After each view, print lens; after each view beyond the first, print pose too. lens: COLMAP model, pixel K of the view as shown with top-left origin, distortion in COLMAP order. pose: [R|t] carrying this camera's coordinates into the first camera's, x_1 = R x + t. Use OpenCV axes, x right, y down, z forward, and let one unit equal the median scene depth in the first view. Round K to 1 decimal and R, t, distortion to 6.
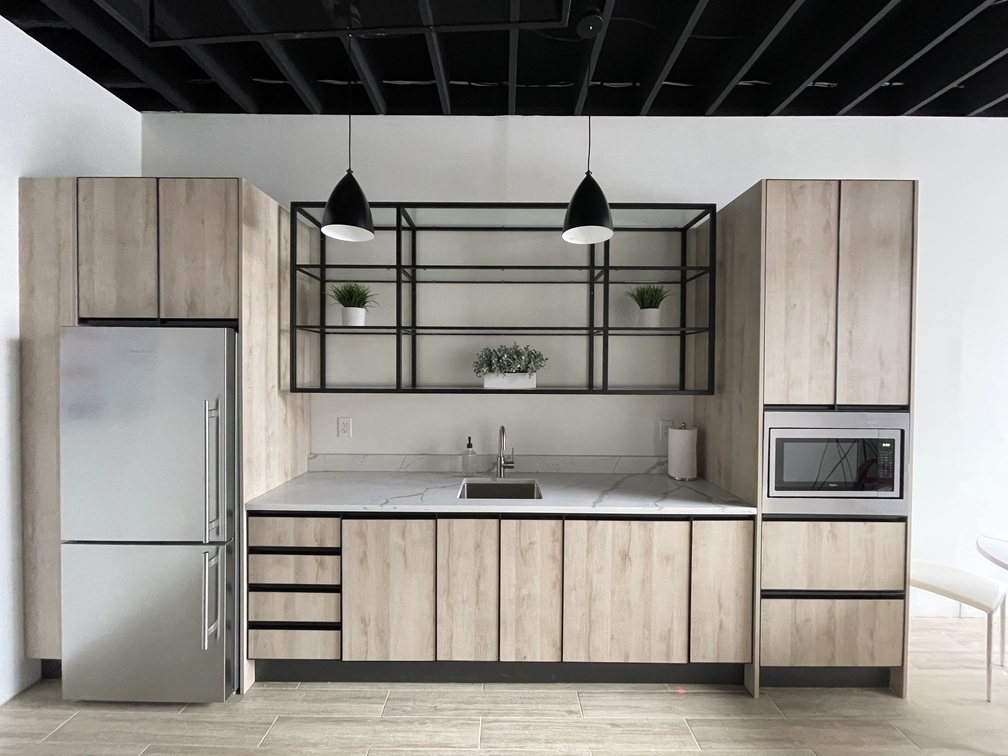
lens RADIAL K [[407.2, 0, 504.0], [0, 407.2, 378.0], [0, 0, 1]] dist [-0.022270, 0.012717]
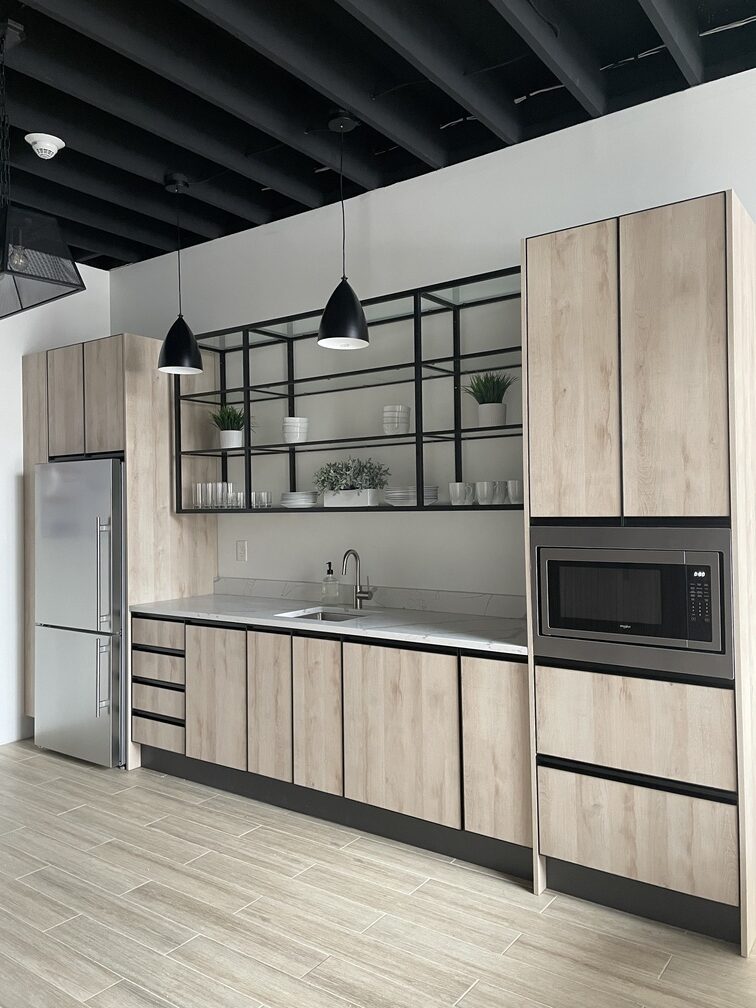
lens RADIAL K [[767.3, 0, 378.0], [0, 767.3, 504.0], [0, 0, 1]] dist [0.070933, -0.082213]
pose [[0.810590, -0.019441, -0.585291, 1.268822], [0.005928, 0.999670, -0.024996, 0.073897], [0.585584, 0.016792, 0.810438, -0.409311]]
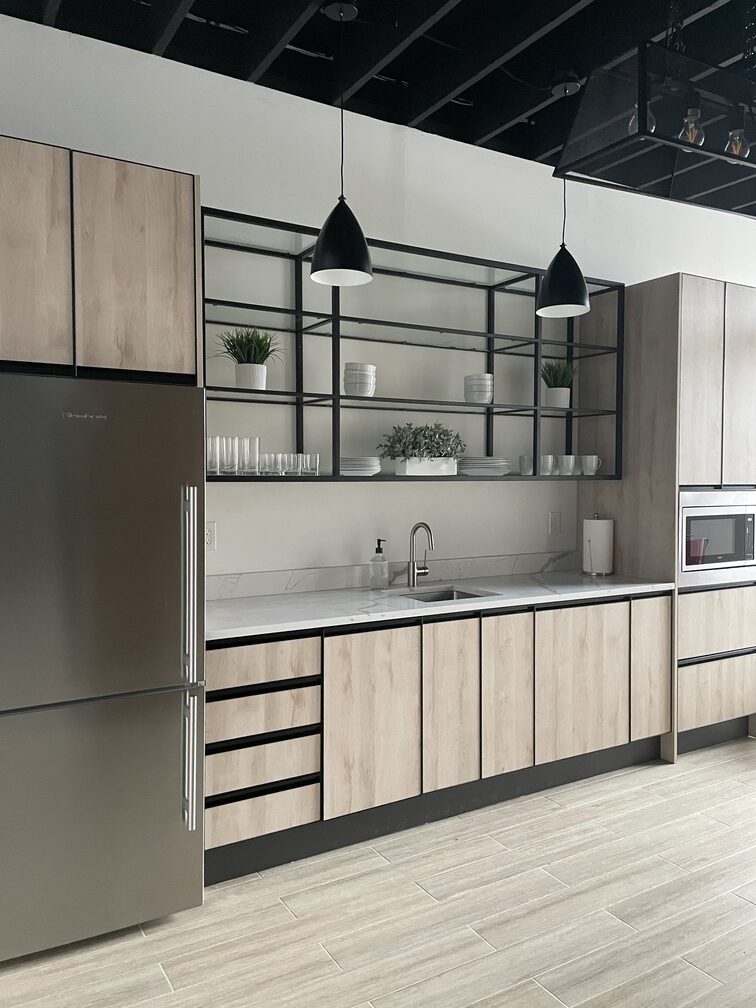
lens RADIAL K [[767.3, 0, 378.0], [0, 767.3, 504.0], [0, 0, 1]] dist [0.070933, -0.082213]
pose [[0.856551, -0.024618, 0.515475, -1.071701], [0.016484, 0.999657, 0.020352, 0.059312], [-0.515799, -0.008935, 0.856663, -0.335069]]
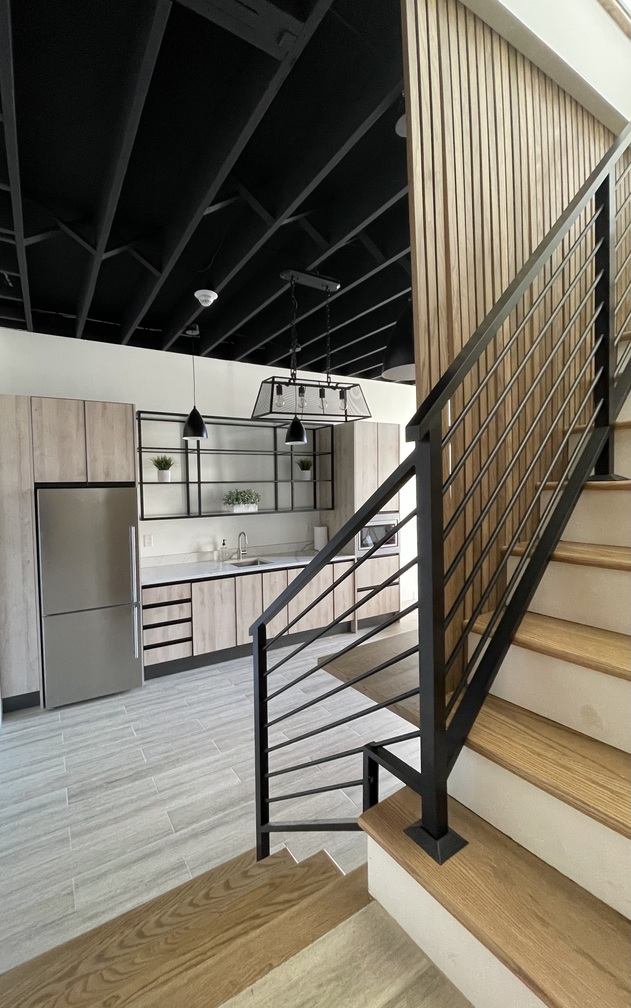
lens RADIAL K [[411.9, 0, 260.8], [0, 411.9, 508.5], [0, 0, 1]] dist [-0.000583, -0.000043]
pose [[0.875622, -0.048176, 0.480589, -1.040841], [0.035655, 0.998746, 0.035156, -0.068387], [-0.481680, -0.013648, 0.876241, -0.891276]]
